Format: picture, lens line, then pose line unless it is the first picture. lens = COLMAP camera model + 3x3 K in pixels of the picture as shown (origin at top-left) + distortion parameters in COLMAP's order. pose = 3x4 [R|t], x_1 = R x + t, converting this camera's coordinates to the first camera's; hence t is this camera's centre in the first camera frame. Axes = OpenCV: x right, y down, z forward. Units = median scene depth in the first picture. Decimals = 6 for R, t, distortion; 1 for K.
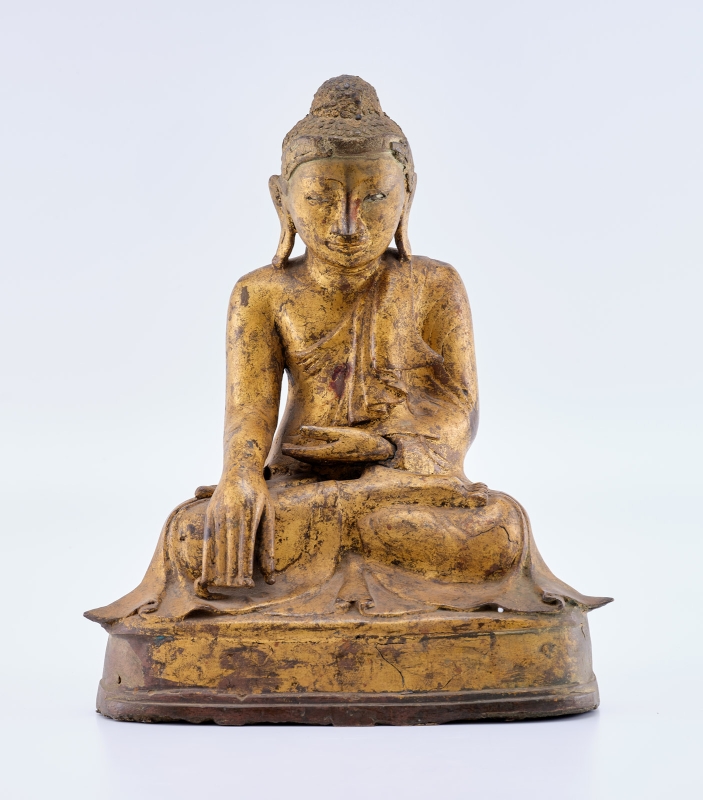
lens RADIAL K [[3321.4, 0, 351.5], [0, 3321.4, 400.0], [0, 0, 1]] dist [-0.222103, 1.409840]
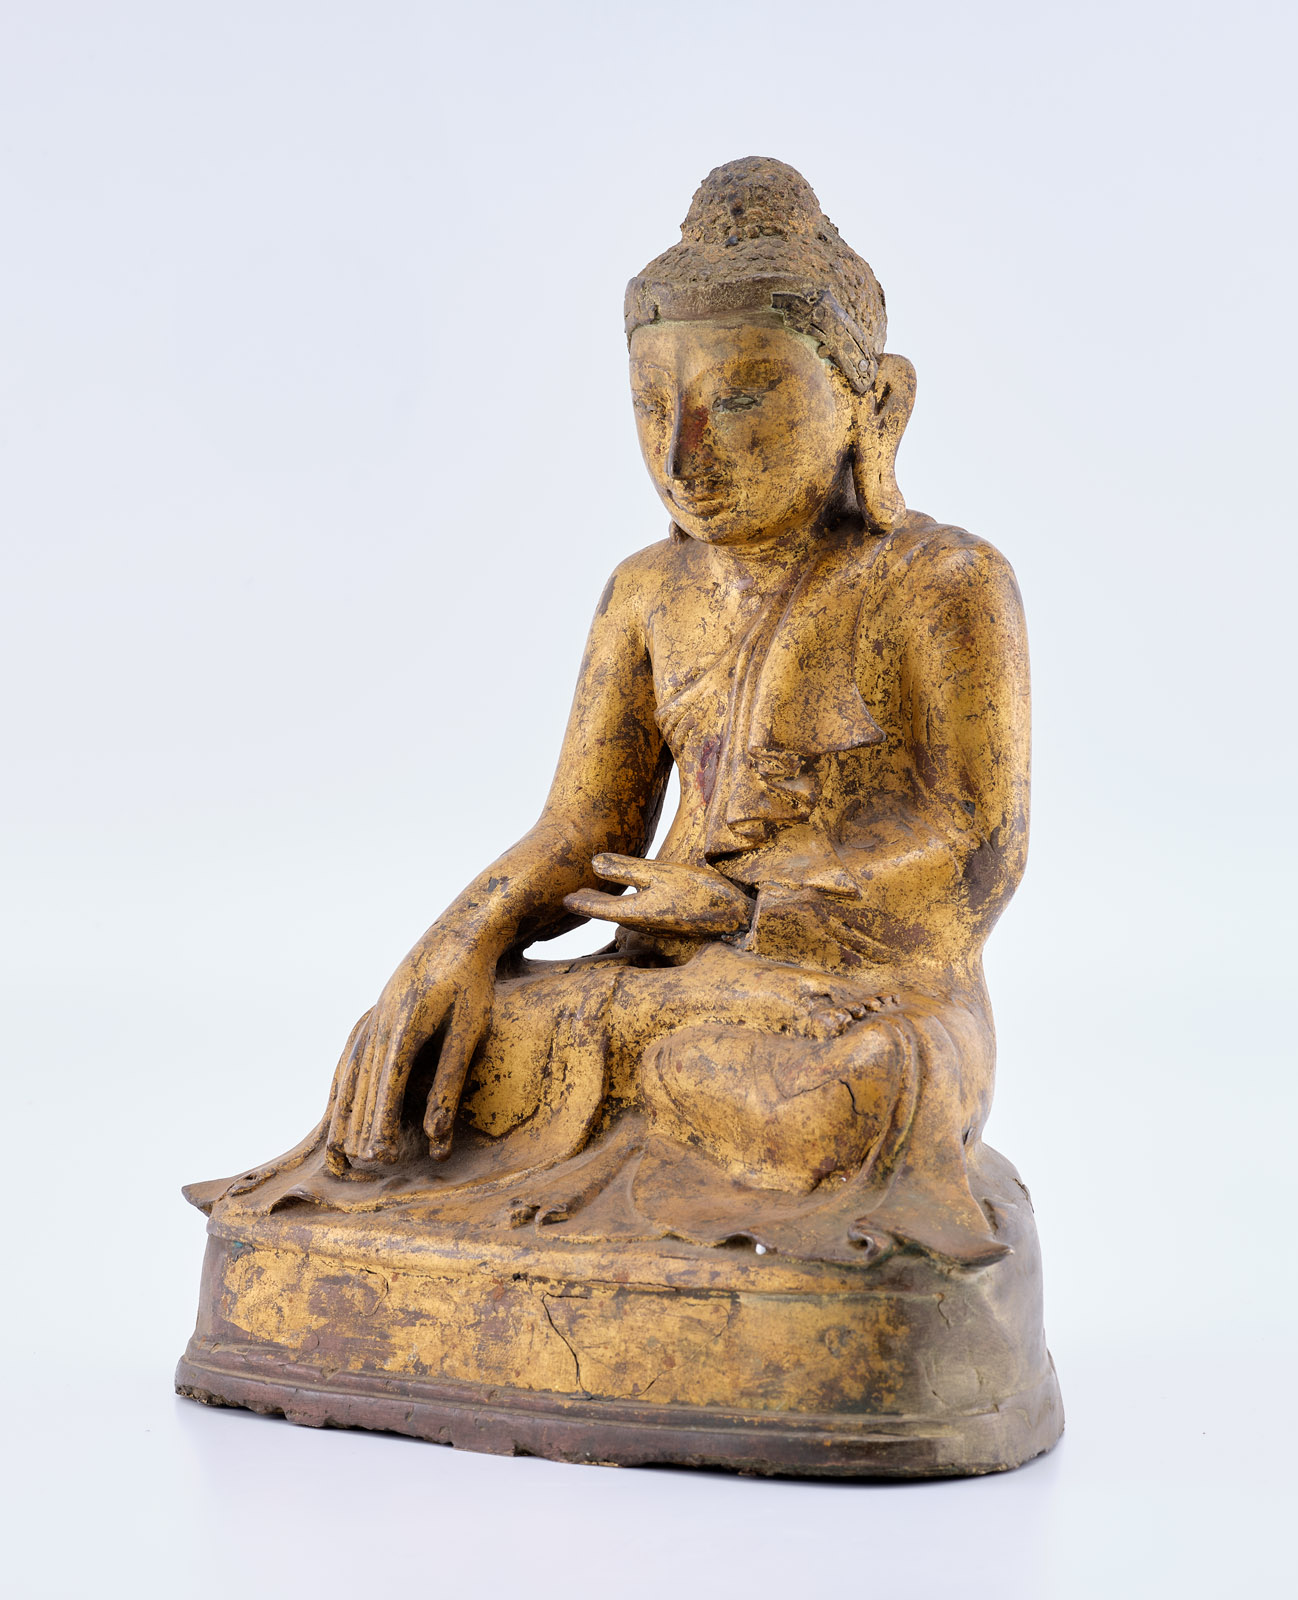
lens RADIAL K [[6802.2, 0, 649.0], [0, 6802.2, 800.0], [0, 0, 1]] dist [-0.075893, -3.184556]
pose [[0.795193, 0.048673, -0.604399, 0.619451], [-0.046714, 0.998728, 0.018969, -0.020686], [0.604554, 0.013150, 0.796456, 0.184404]]
